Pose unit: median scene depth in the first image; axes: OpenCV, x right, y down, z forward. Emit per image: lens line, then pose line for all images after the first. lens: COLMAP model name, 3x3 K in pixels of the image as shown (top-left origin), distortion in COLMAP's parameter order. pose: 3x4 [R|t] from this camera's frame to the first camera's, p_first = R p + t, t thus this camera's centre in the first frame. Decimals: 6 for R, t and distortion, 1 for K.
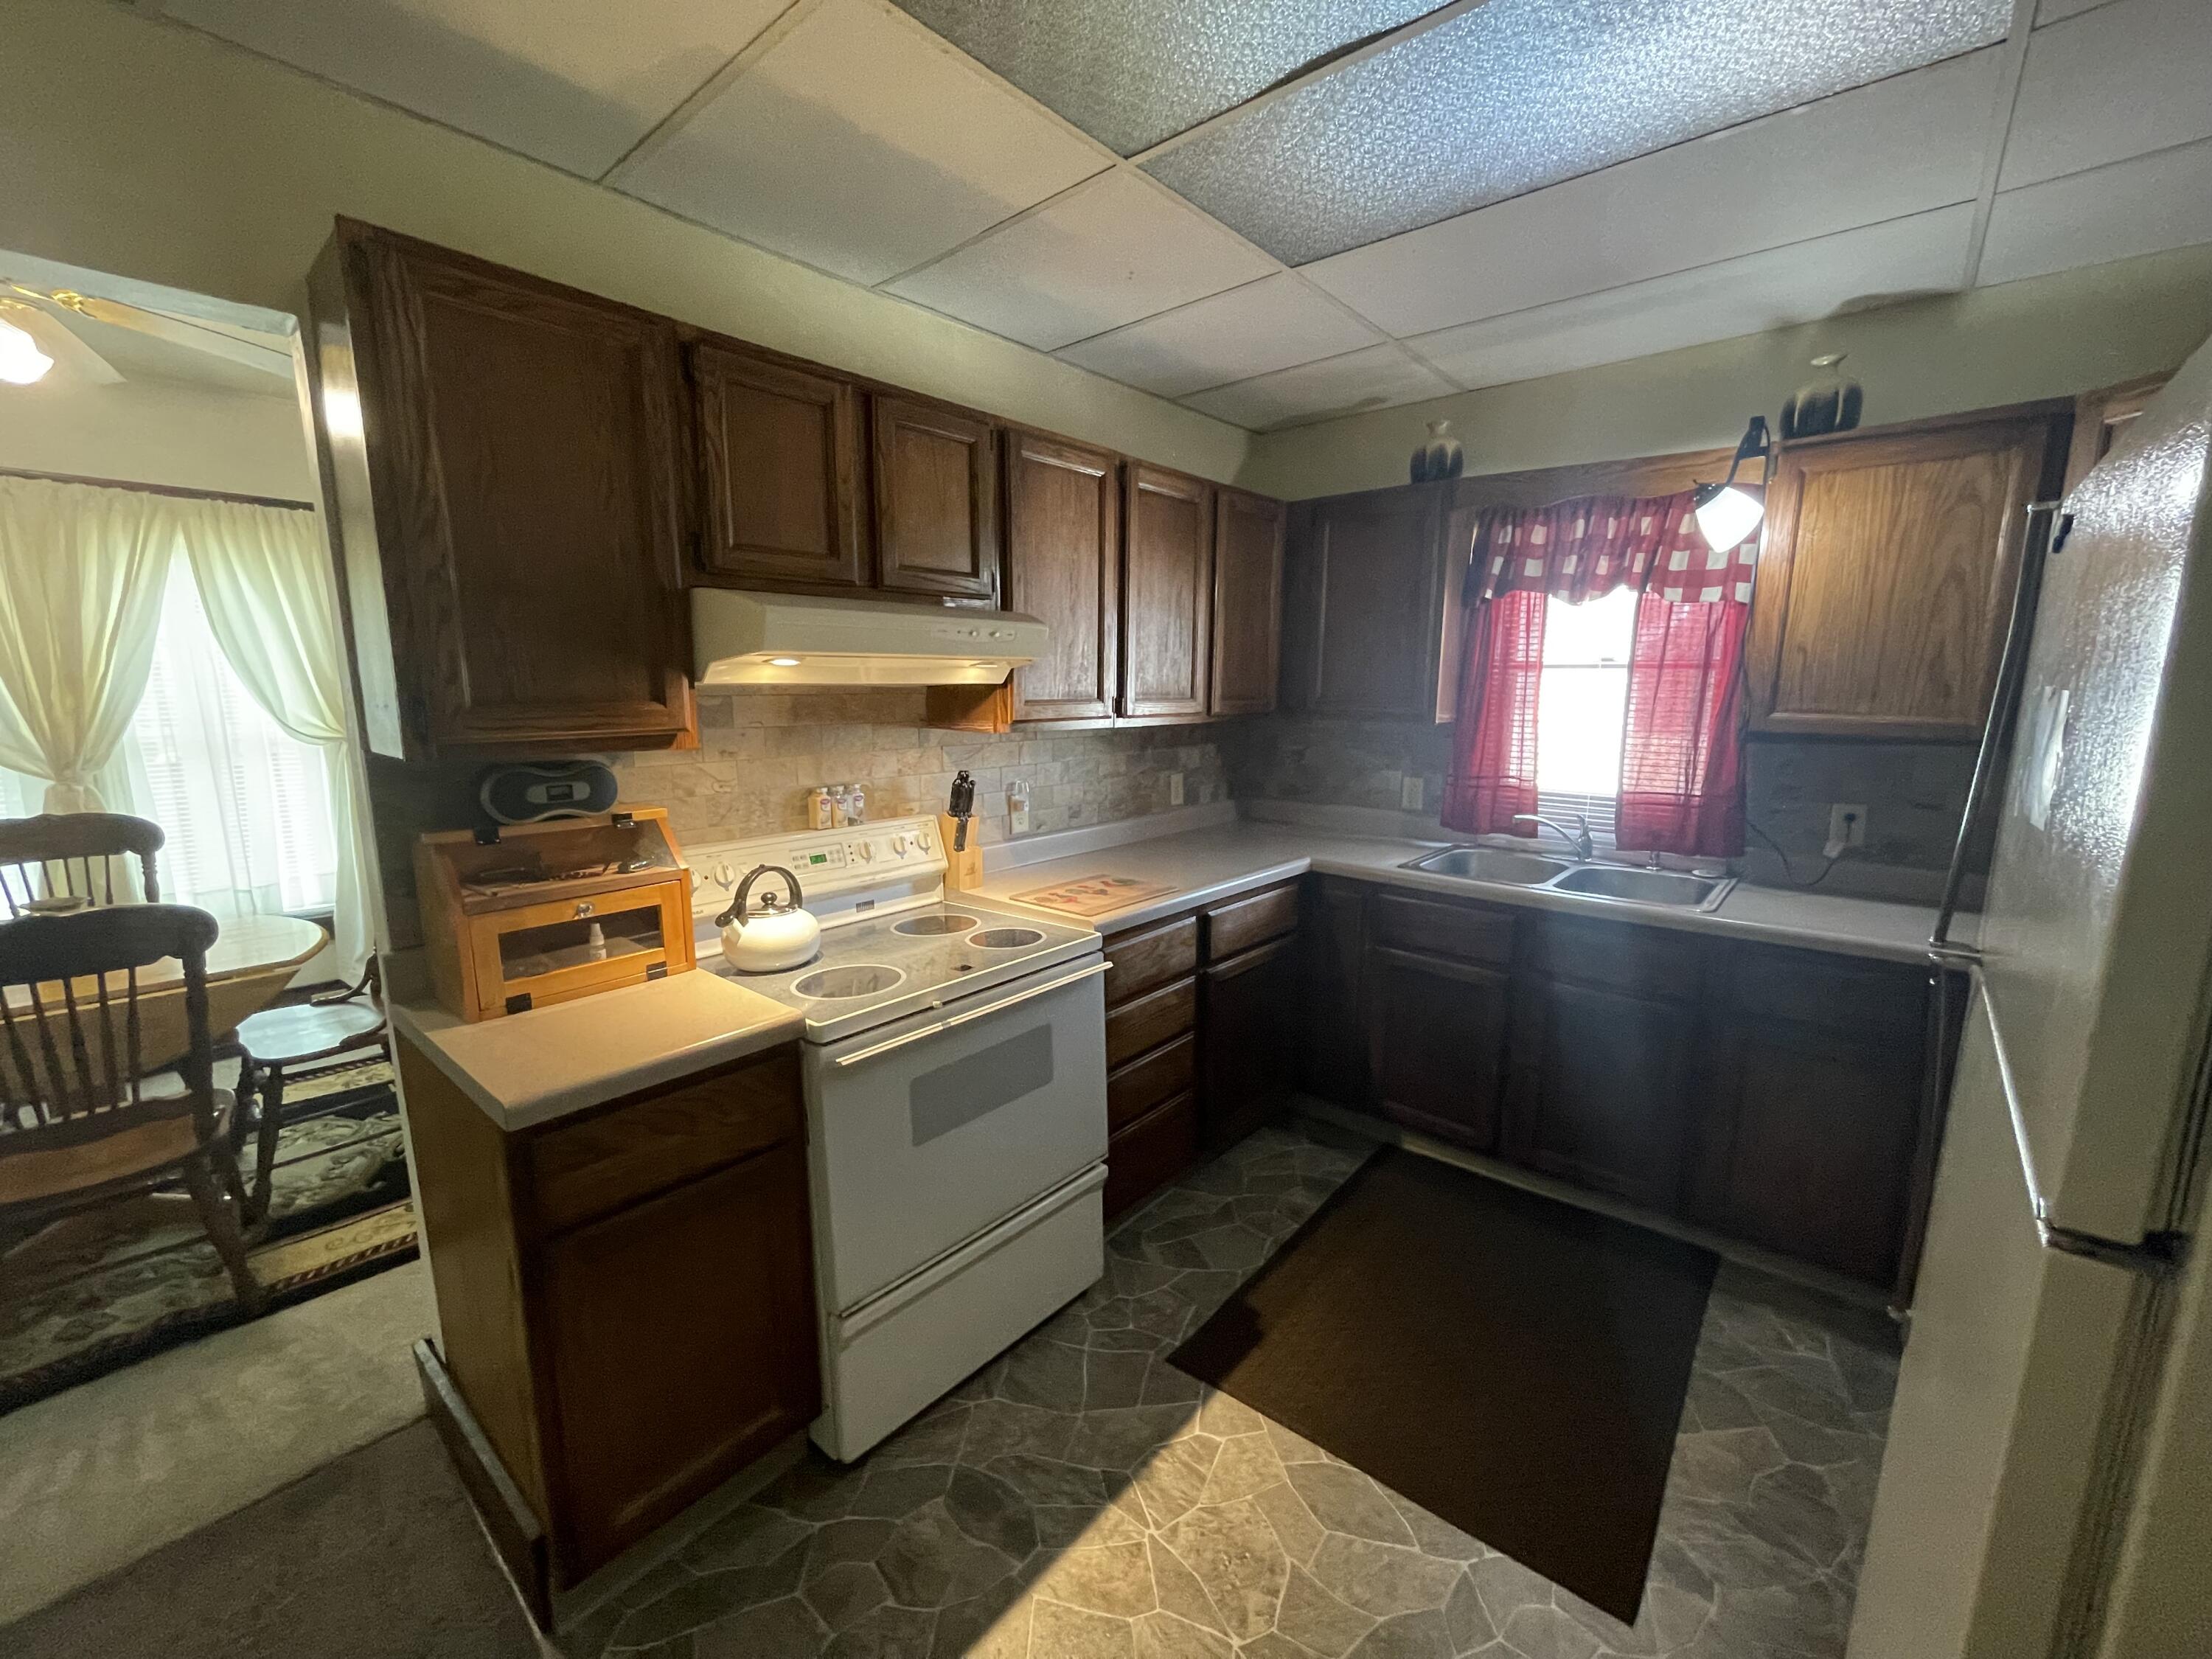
lens RADIAL K [[909.7, 0, 1101.6], [0, 909.7, 829.5], [0, 0, 1]] dist [-0.014339, 0.018780]
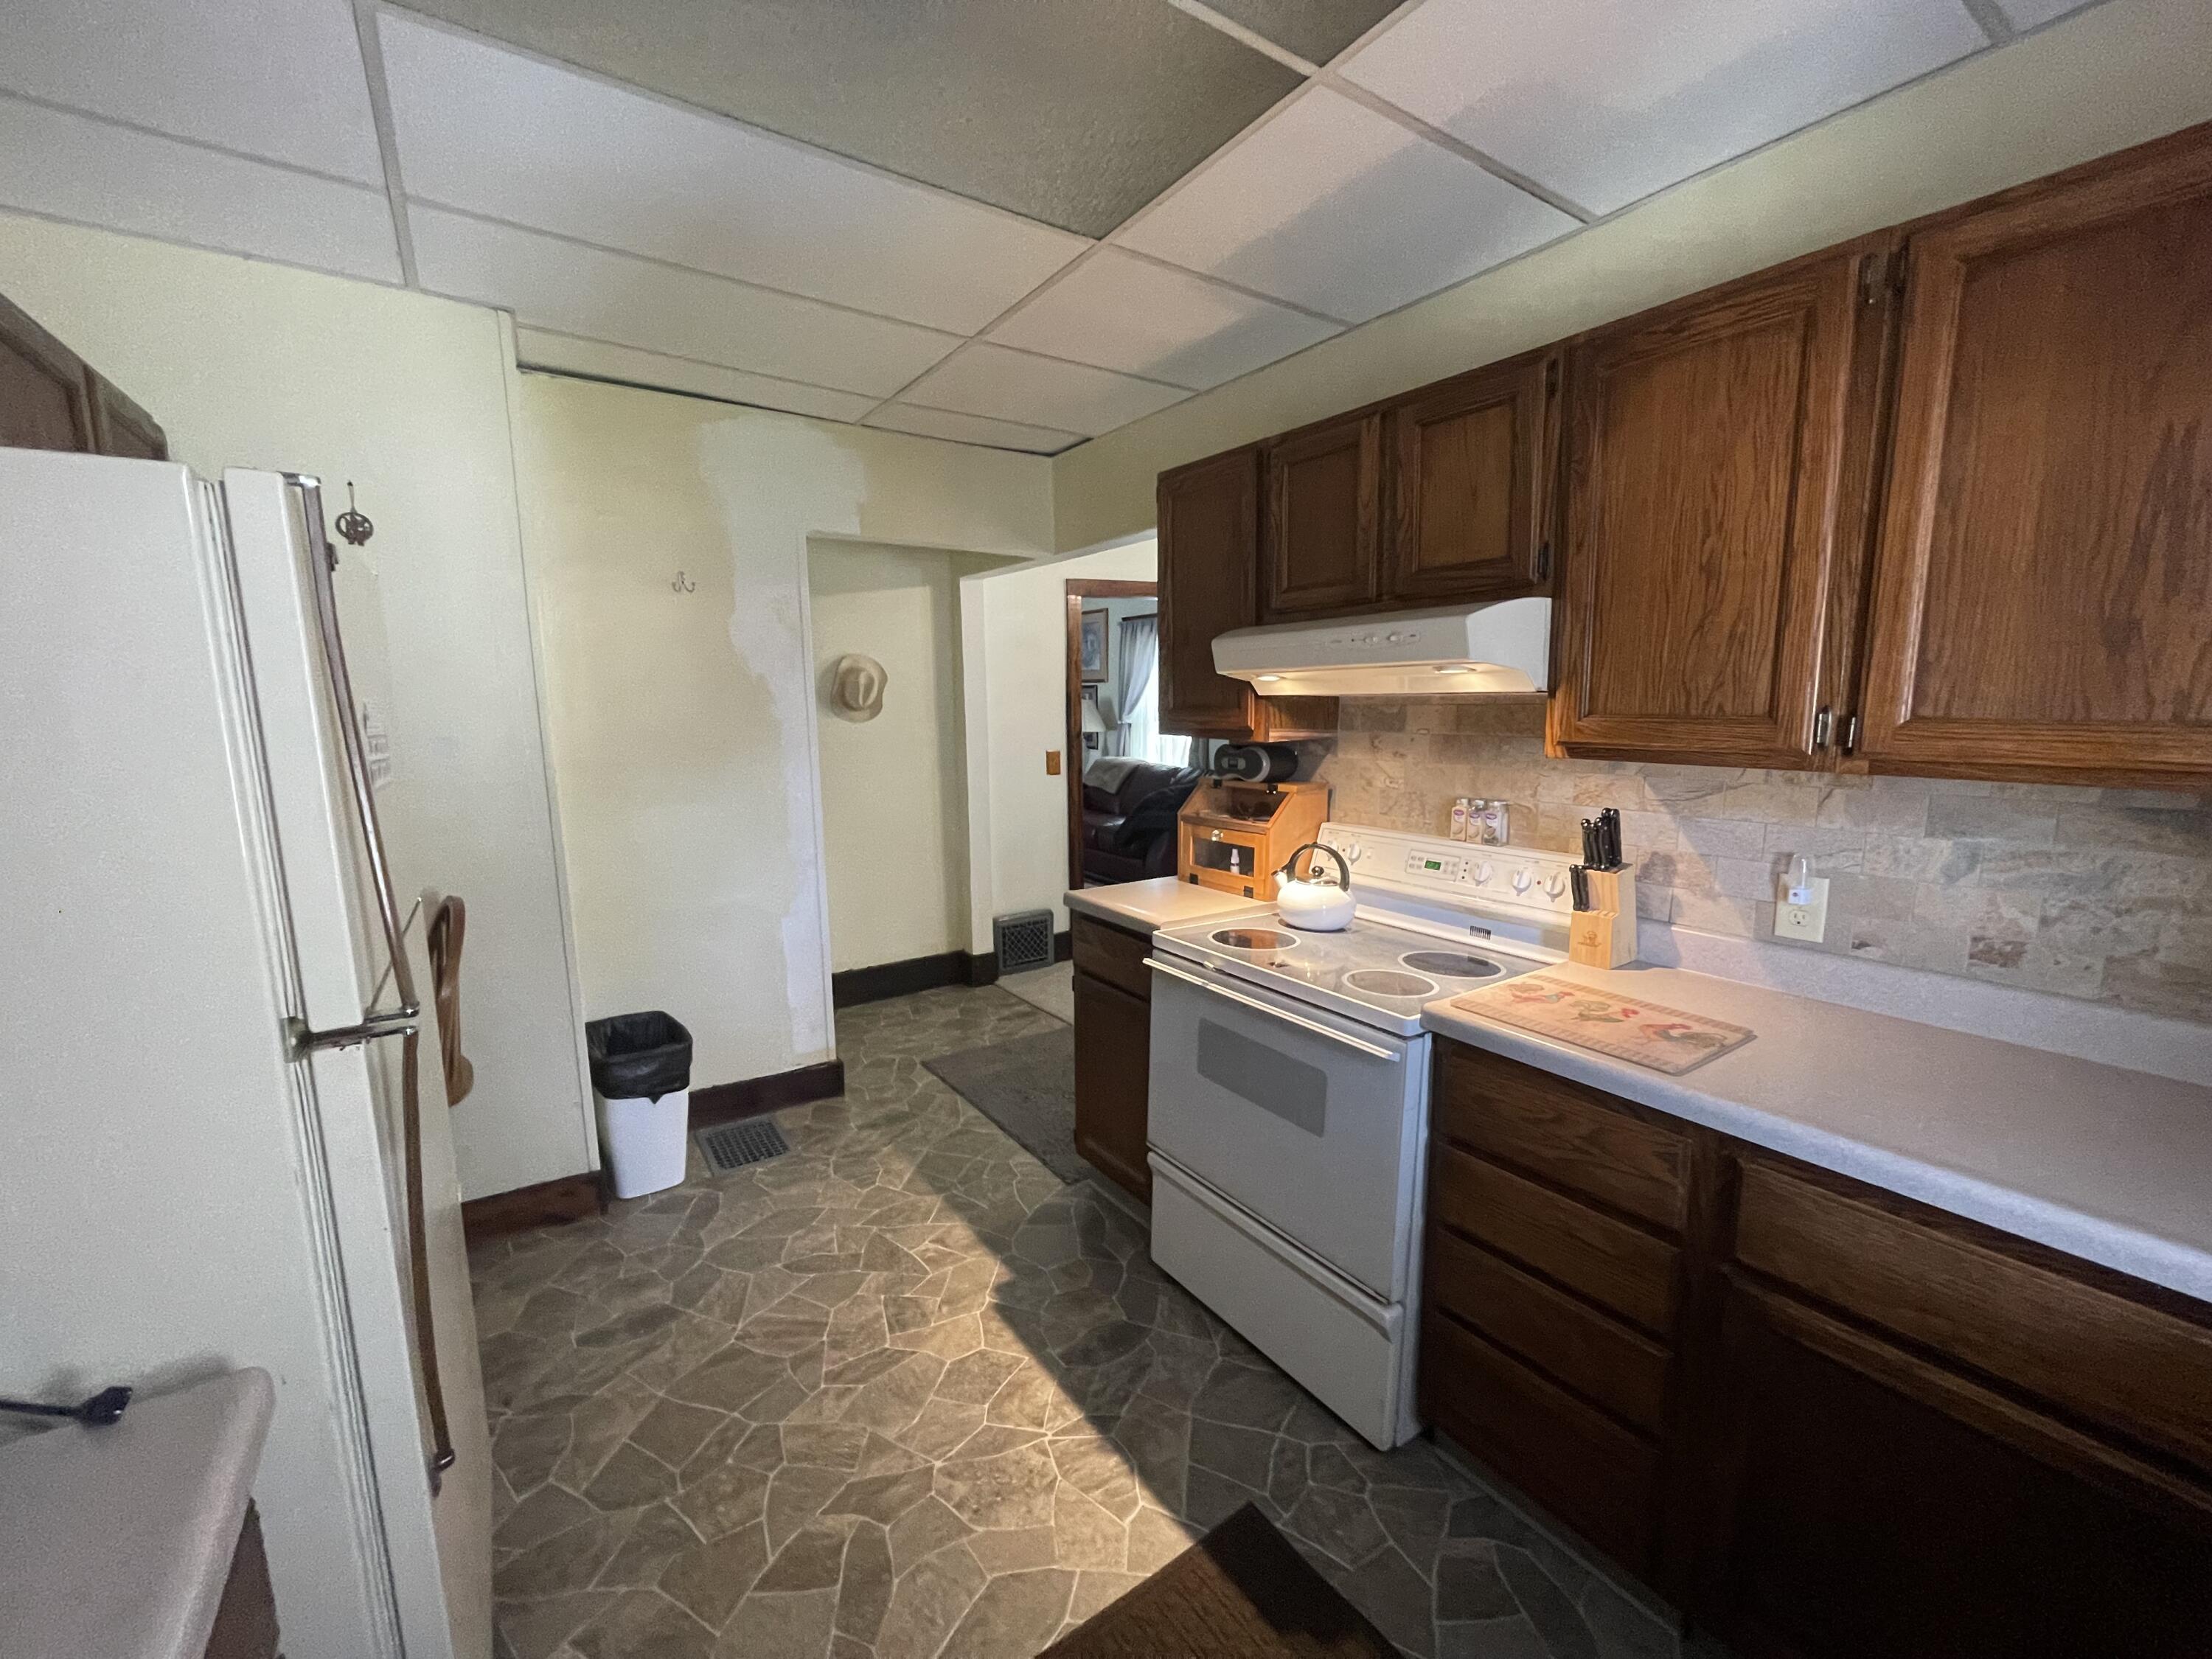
lens RADIAL K [[903.4, 0, 1099.6], [0, 903.4, 833.8], [0, 0, 1]] dist [-0.001544, 0.000014]
pose [[-0.259399, 0.142925, -0.955136, 0.875497], [-0.151780, 0.970666, 0.186470, -0.156882], [0.953769, 0.193340, -0.230096, 1.016299]]
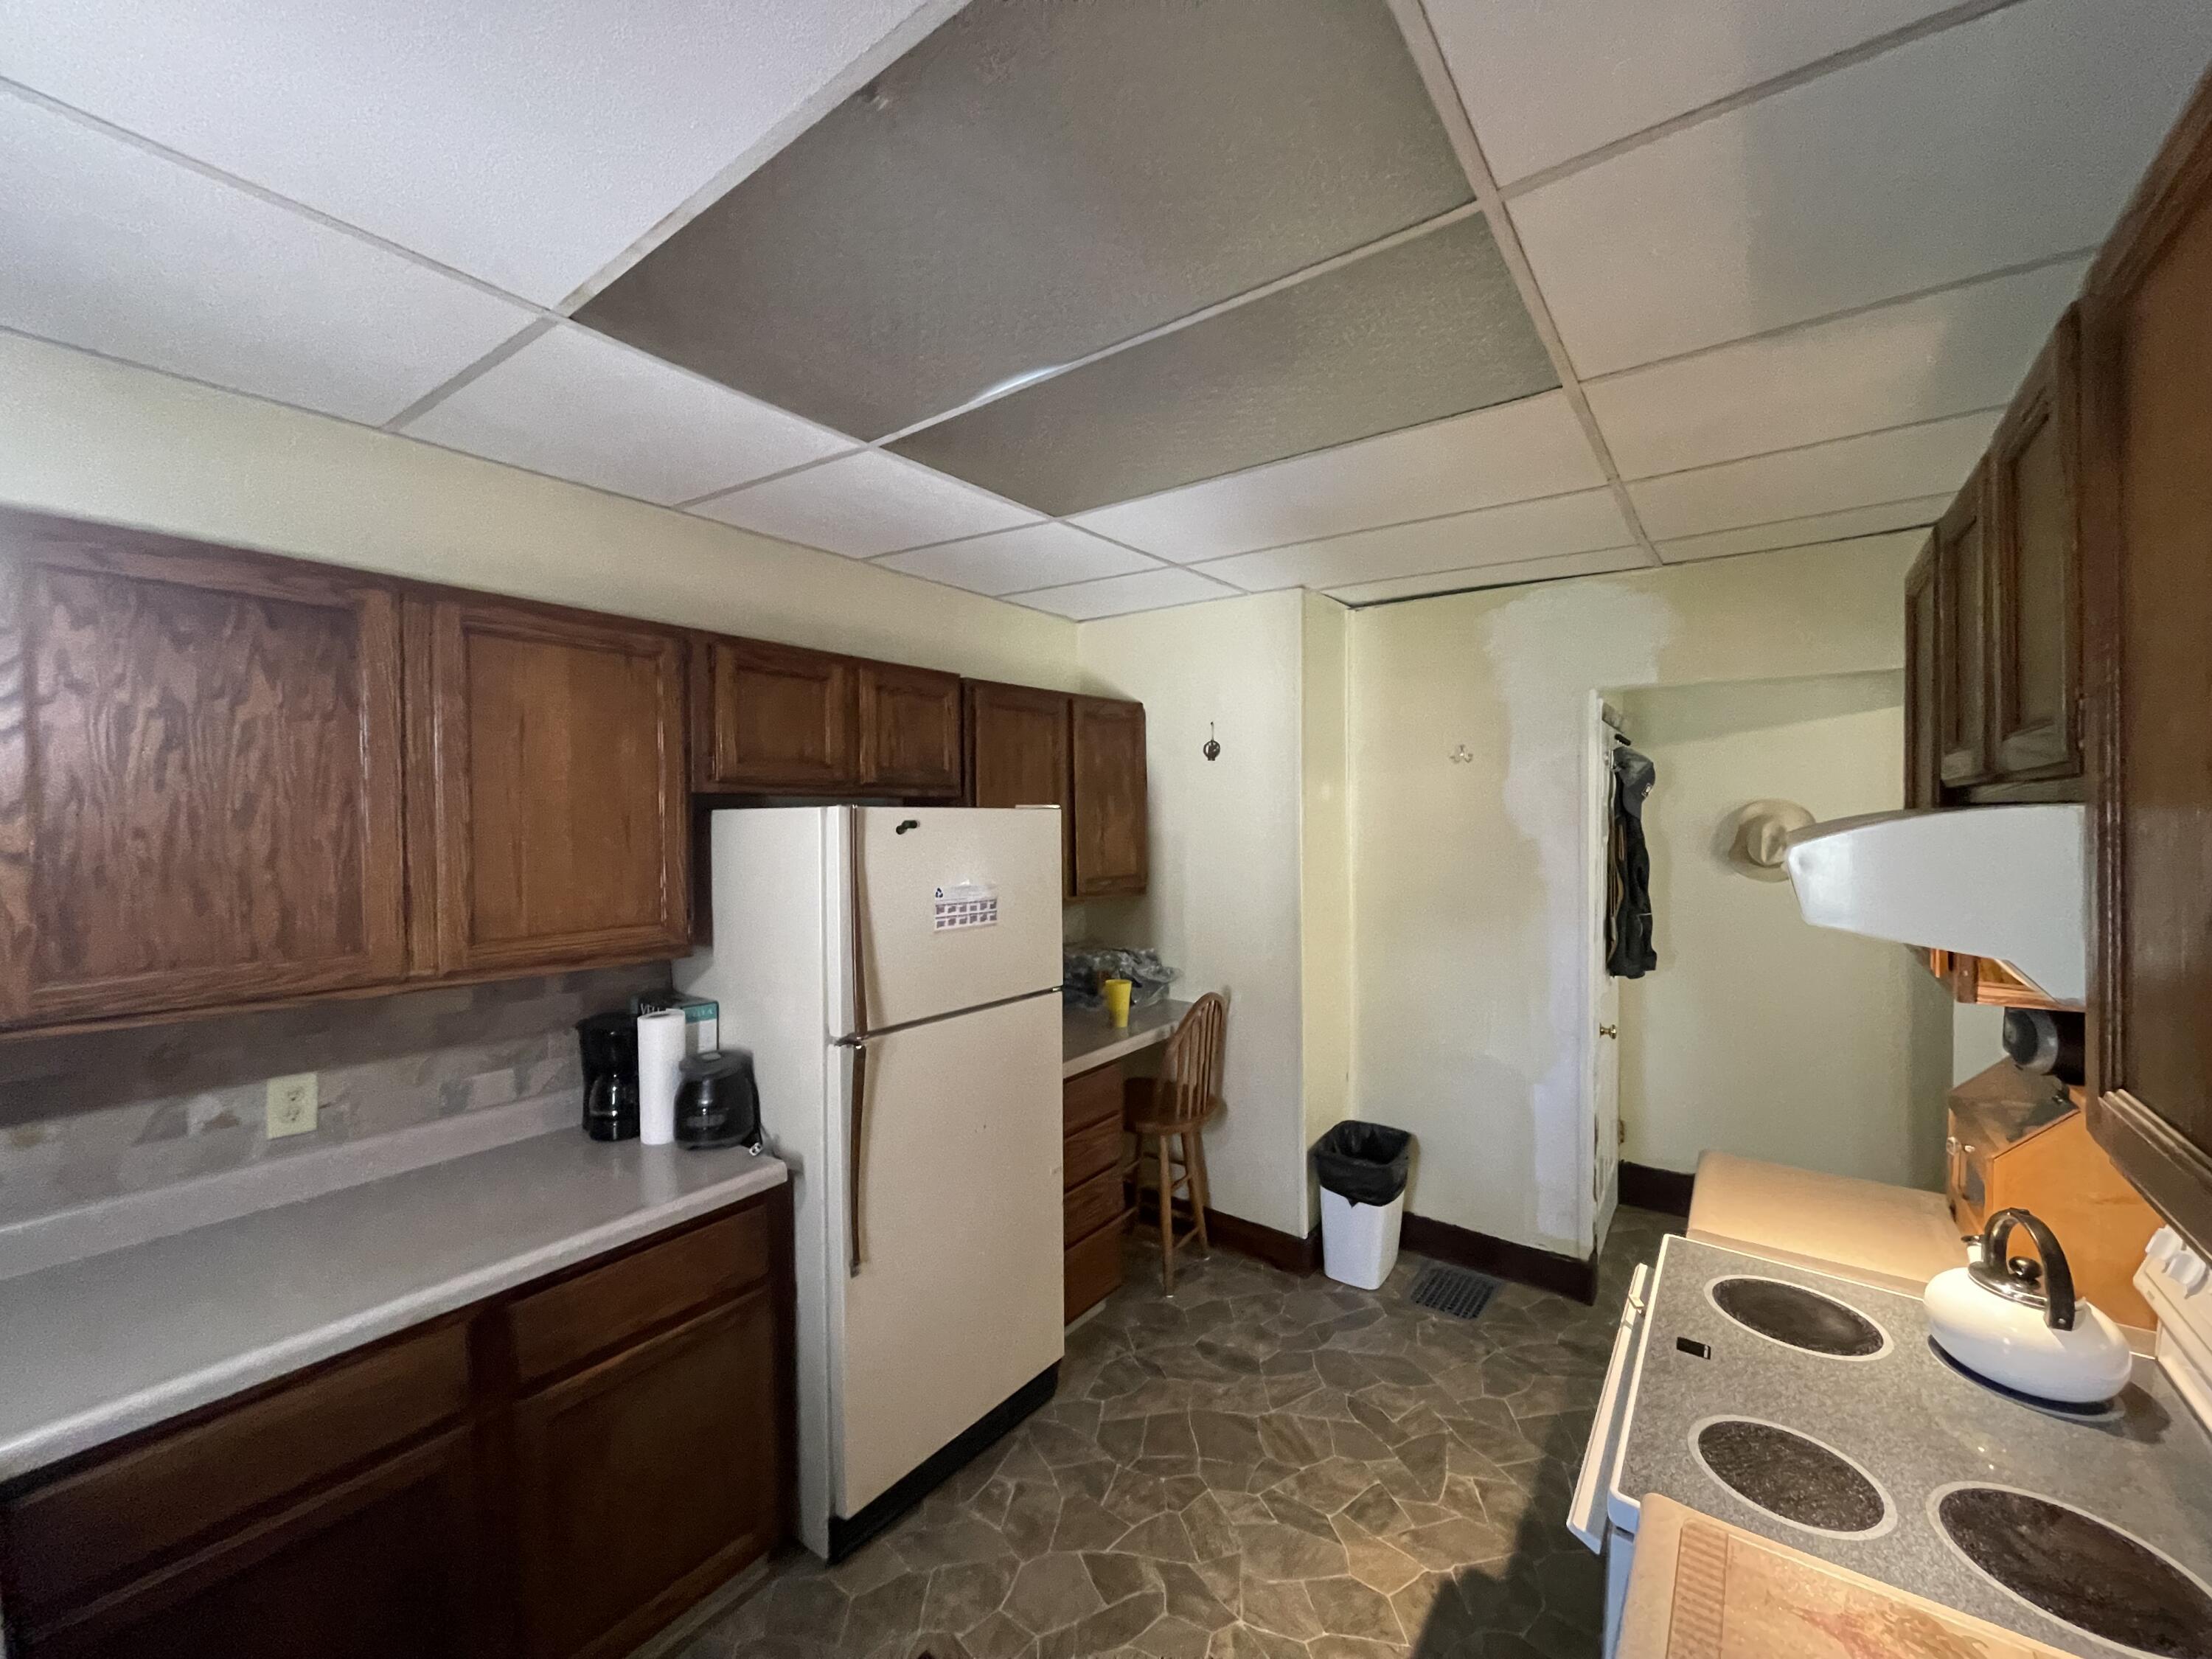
lens RADIAL K [[909.7, 0, 1101.6], [0, 909.7, 829.5], [0, 0, 1]] dist [-0.014339, 0.018780]
pose [[-0.997308, 0.008093, -0.072881, 0.329749], [-0.005165, 0.983670, 0.179909, -0.346377], [0.073147, 0.179801, -0.980980, 1.573447]]
